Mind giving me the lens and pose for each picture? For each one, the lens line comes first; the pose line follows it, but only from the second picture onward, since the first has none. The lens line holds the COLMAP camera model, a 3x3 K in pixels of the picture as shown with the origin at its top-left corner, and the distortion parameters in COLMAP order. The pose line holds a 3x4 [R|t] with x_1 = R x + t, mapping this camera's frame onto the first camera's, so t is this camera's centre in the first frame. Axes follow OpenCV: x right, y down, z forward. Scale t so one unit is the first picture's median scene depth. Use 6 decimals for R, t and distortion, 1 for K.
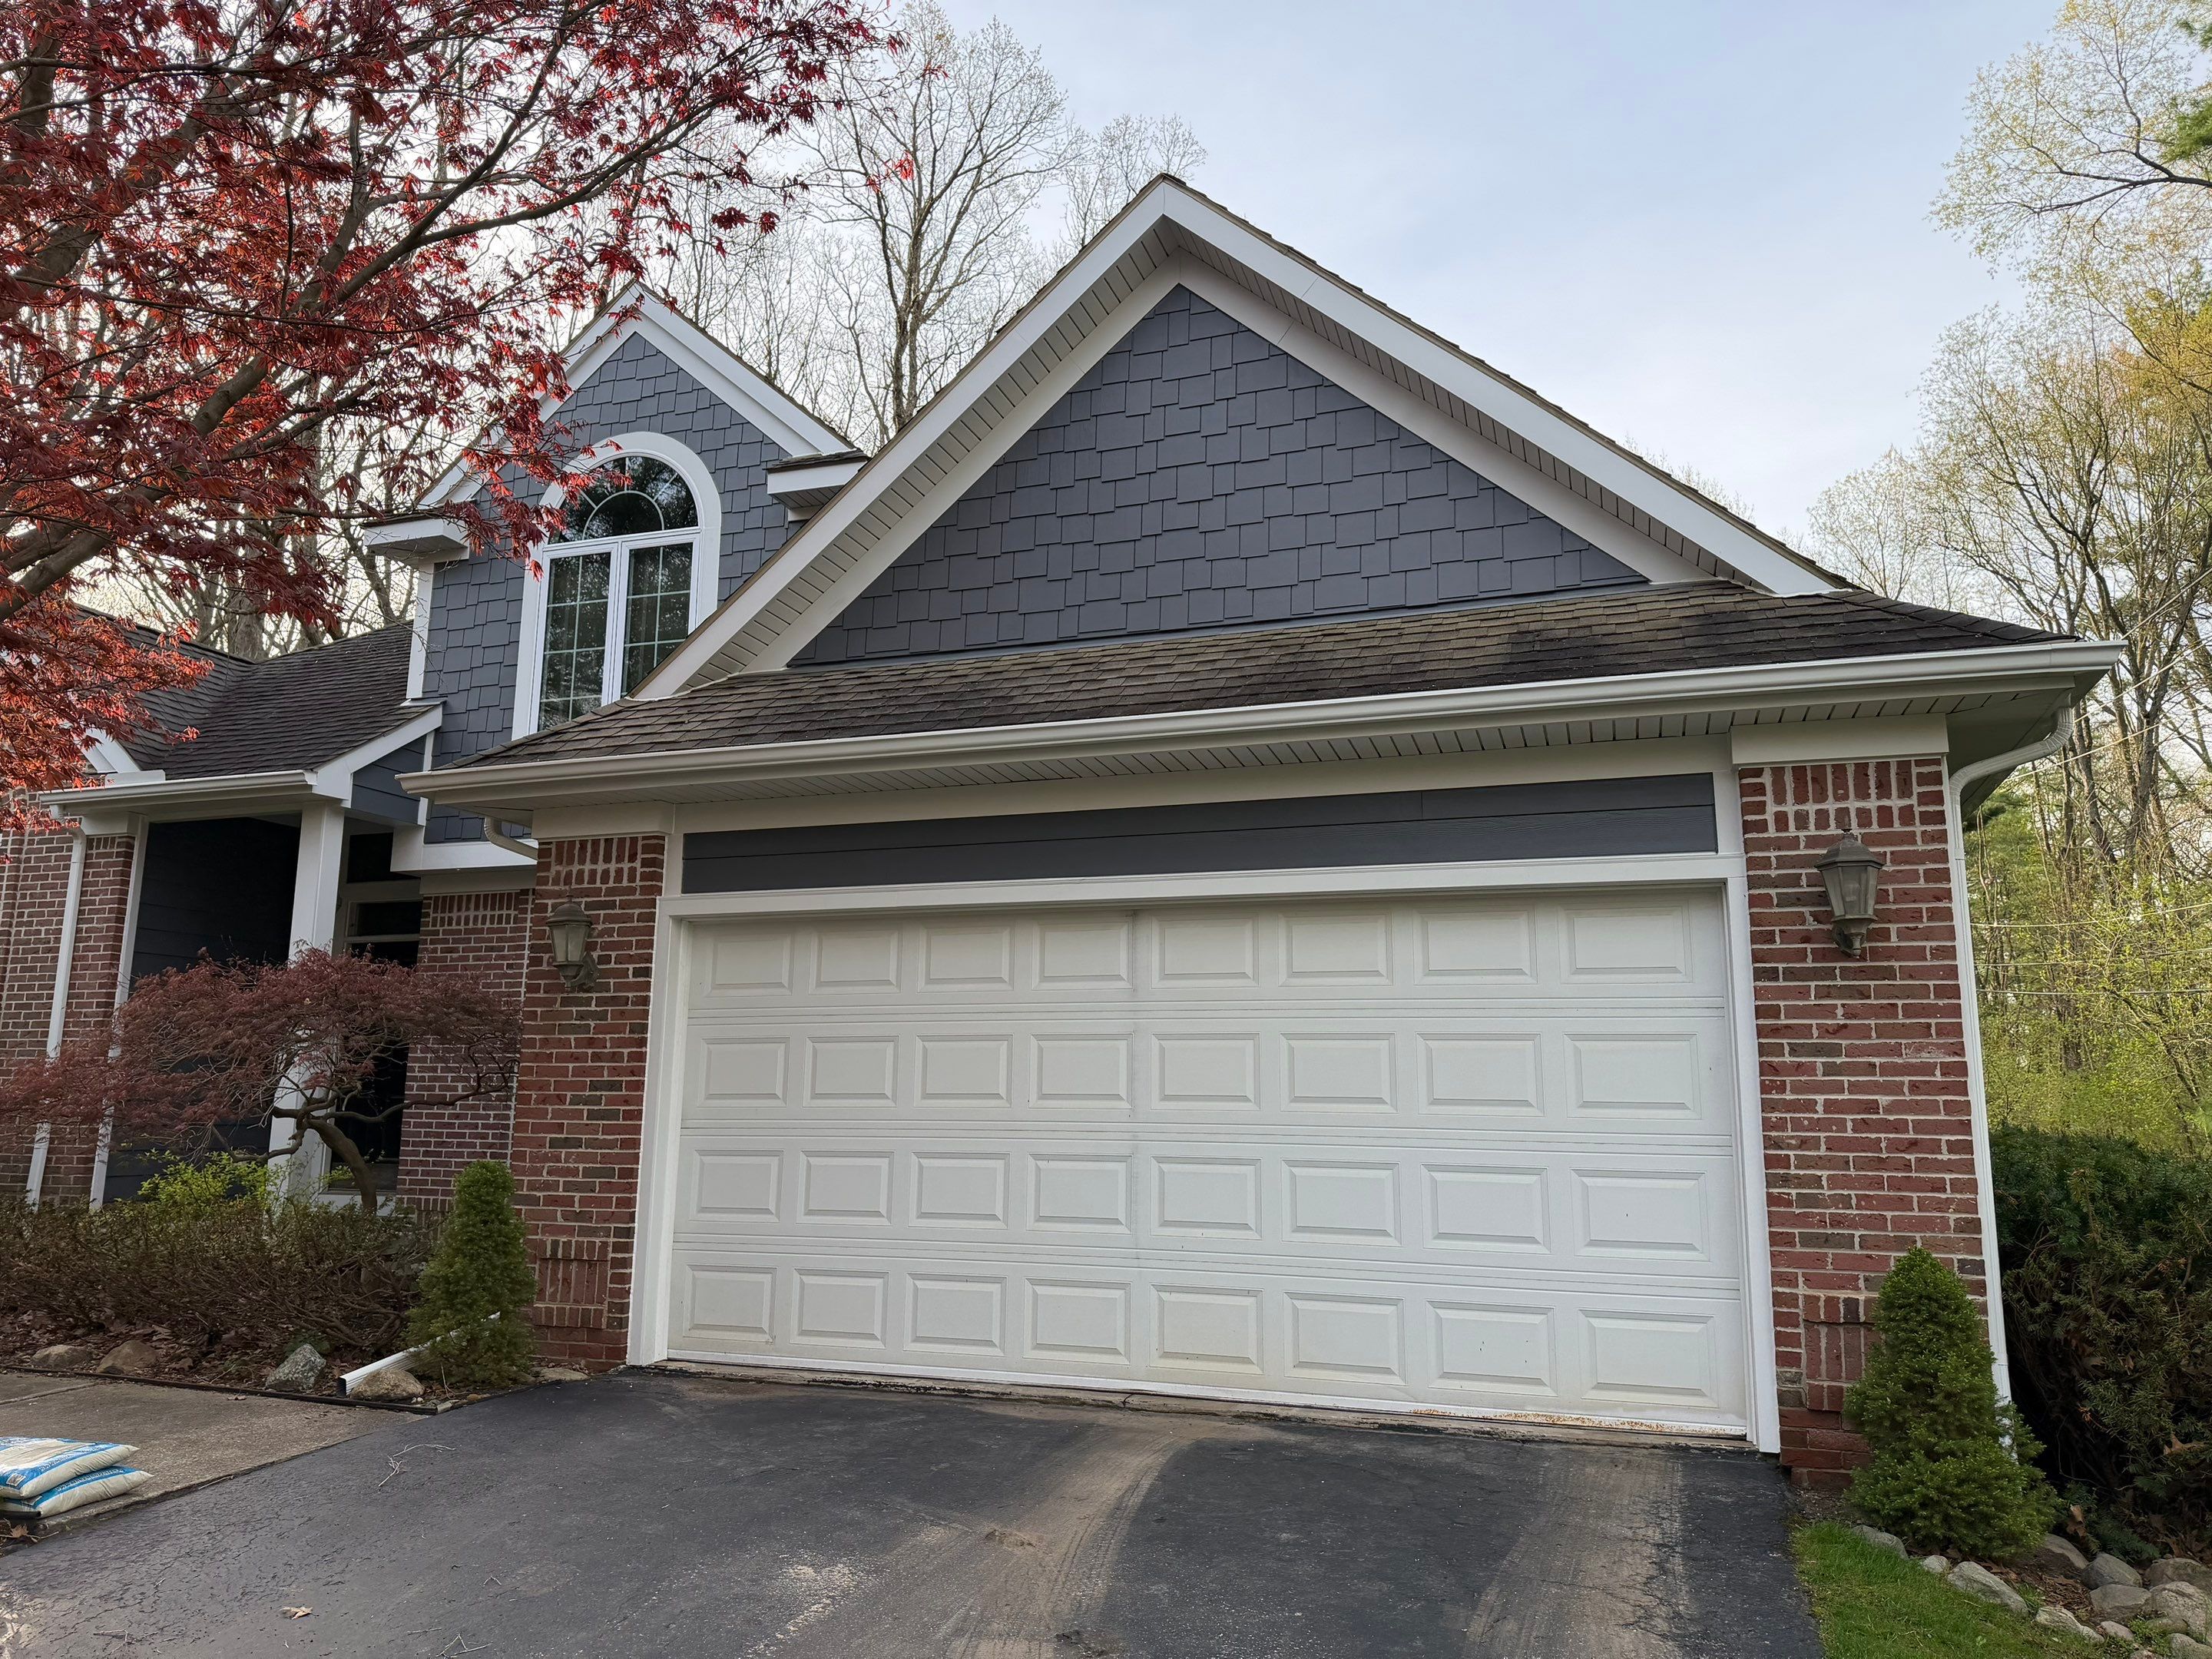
lens RADIAL K [[1510.8, 0, 1108.9], [0, 1510.8, 830.7], [0, 0, 1]] dist [0.157188, -0.261405]
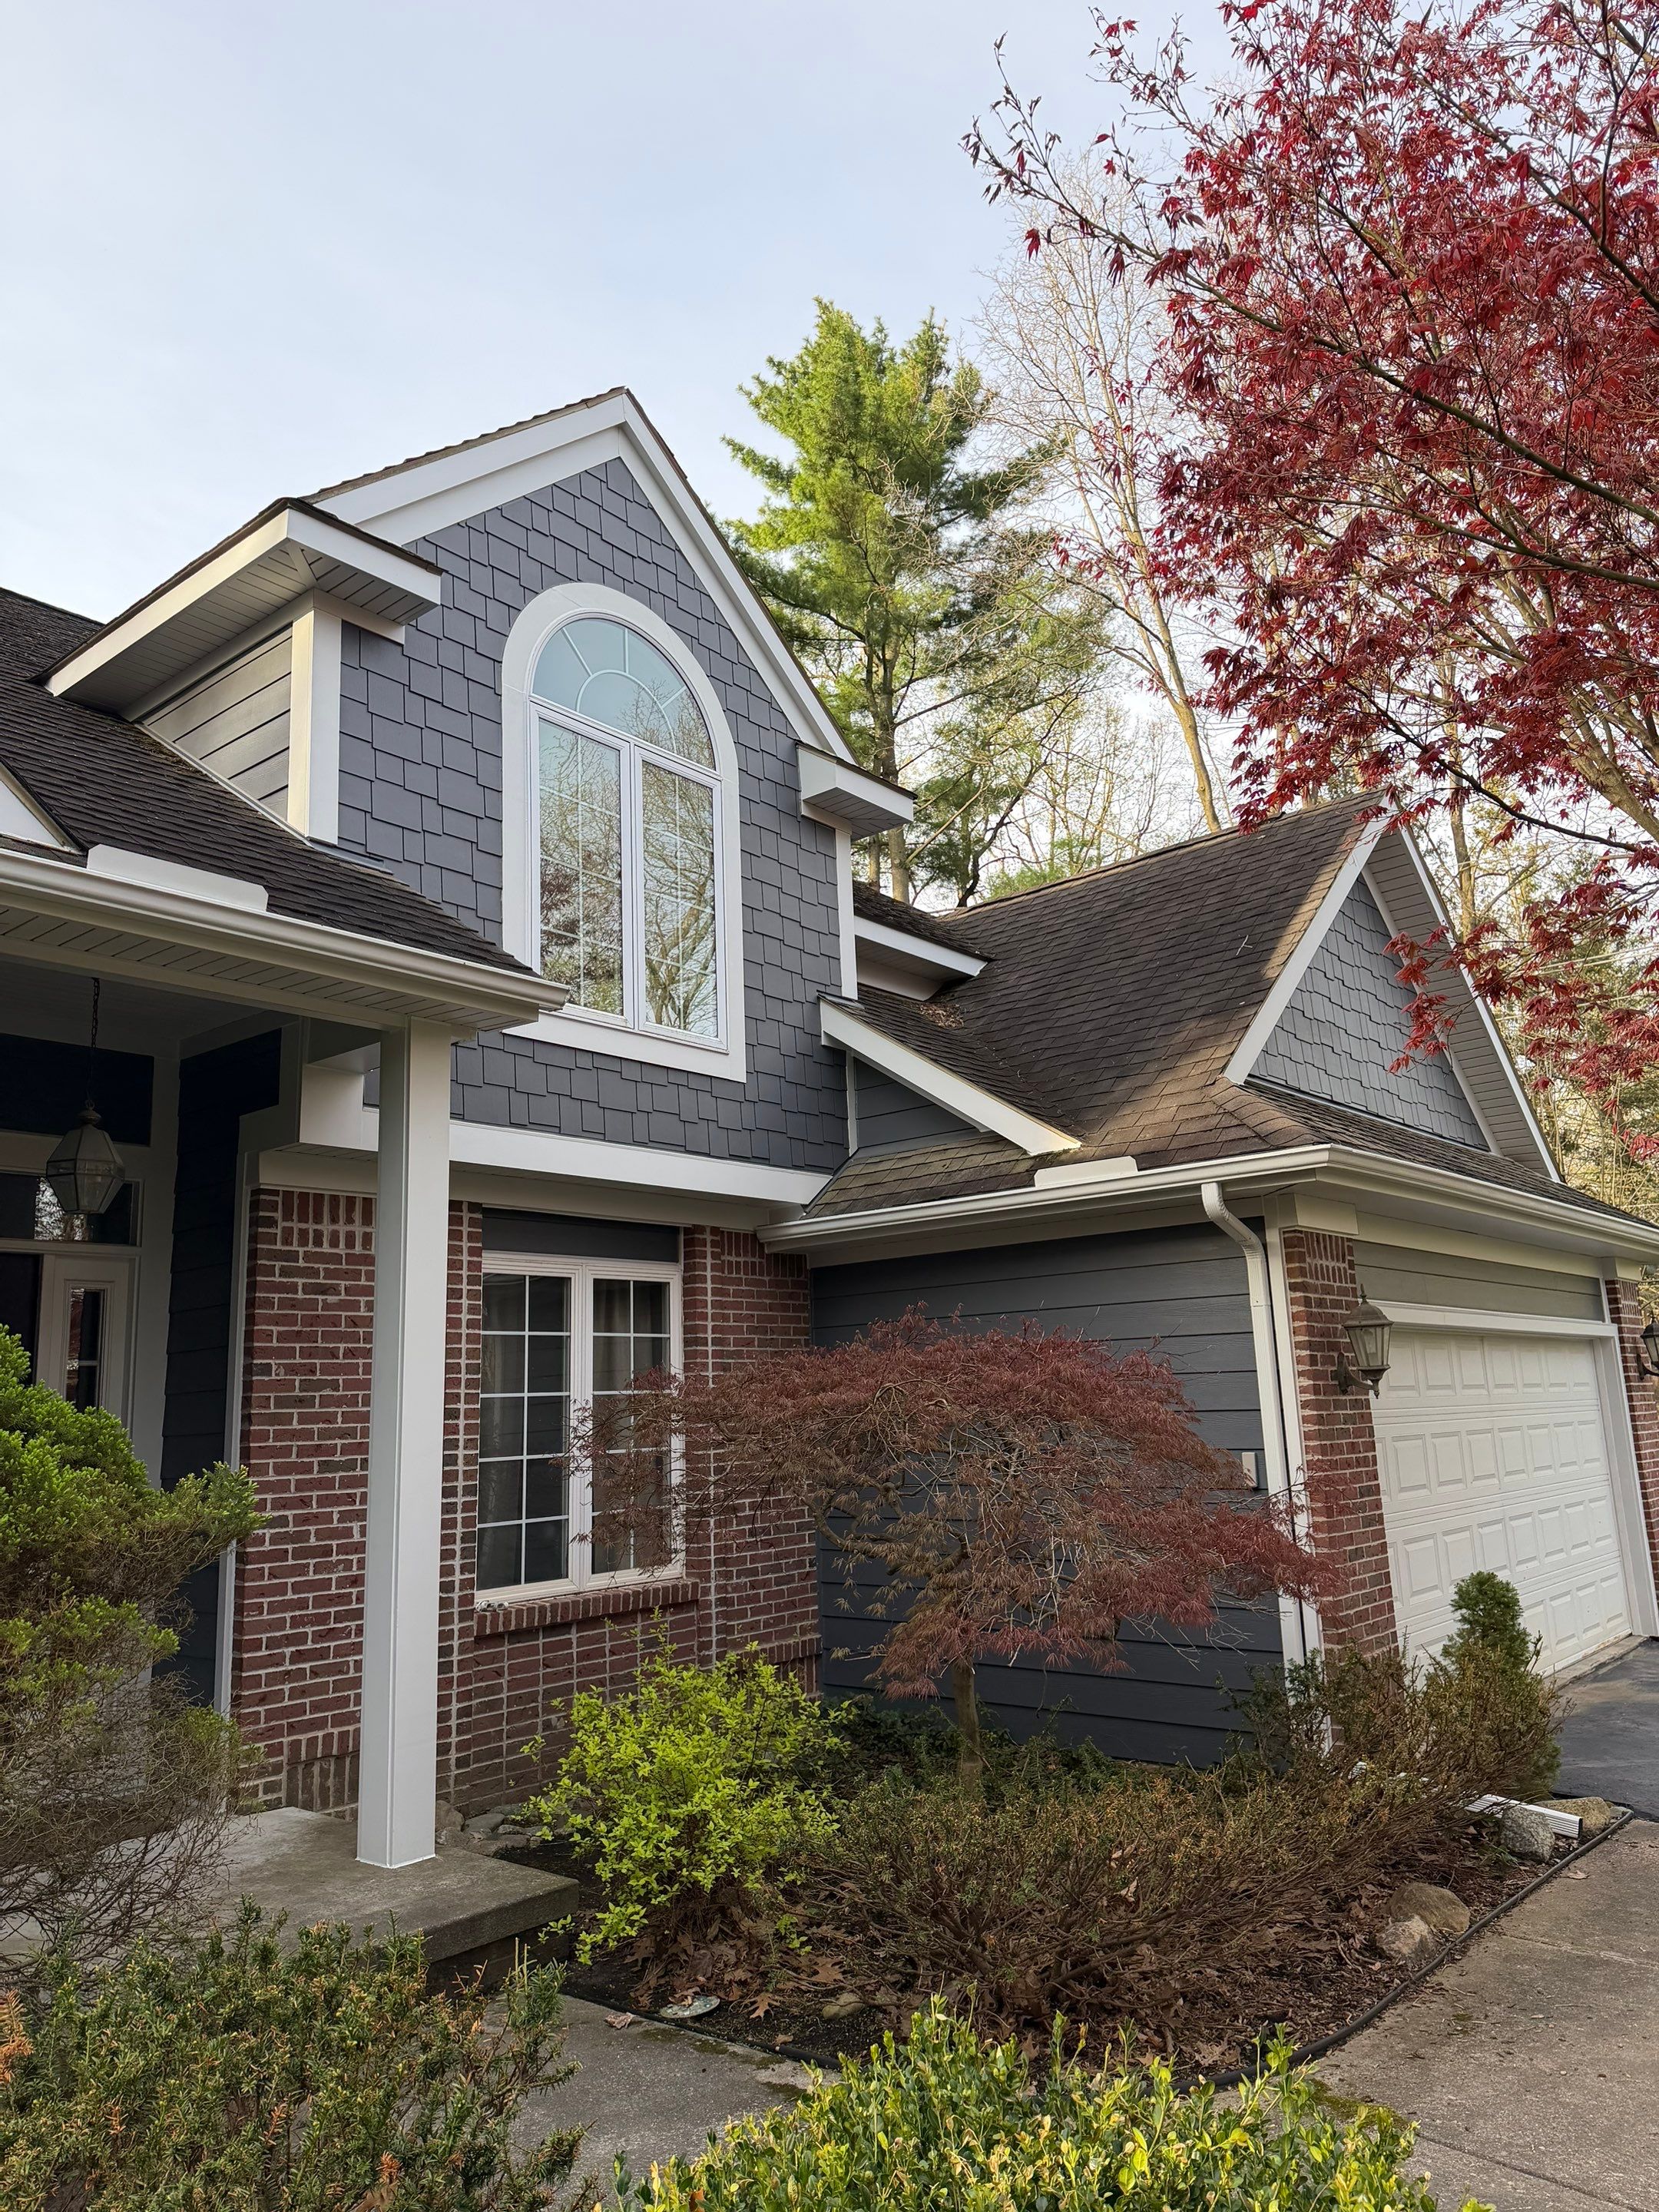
lens RADIAL K [[1510.8, 0, 829.5], [0, 1510.8, 1106.0], [0, 0, 1]] dist [0.157188, -0.261405]
pose [[0.362731, 0.161514, 0.917791, -1.372114], [-0.128550, 0.984123, -0.122381, 0.085575], [-0.922985, -0.073591, 0.377734, 0.938690]]
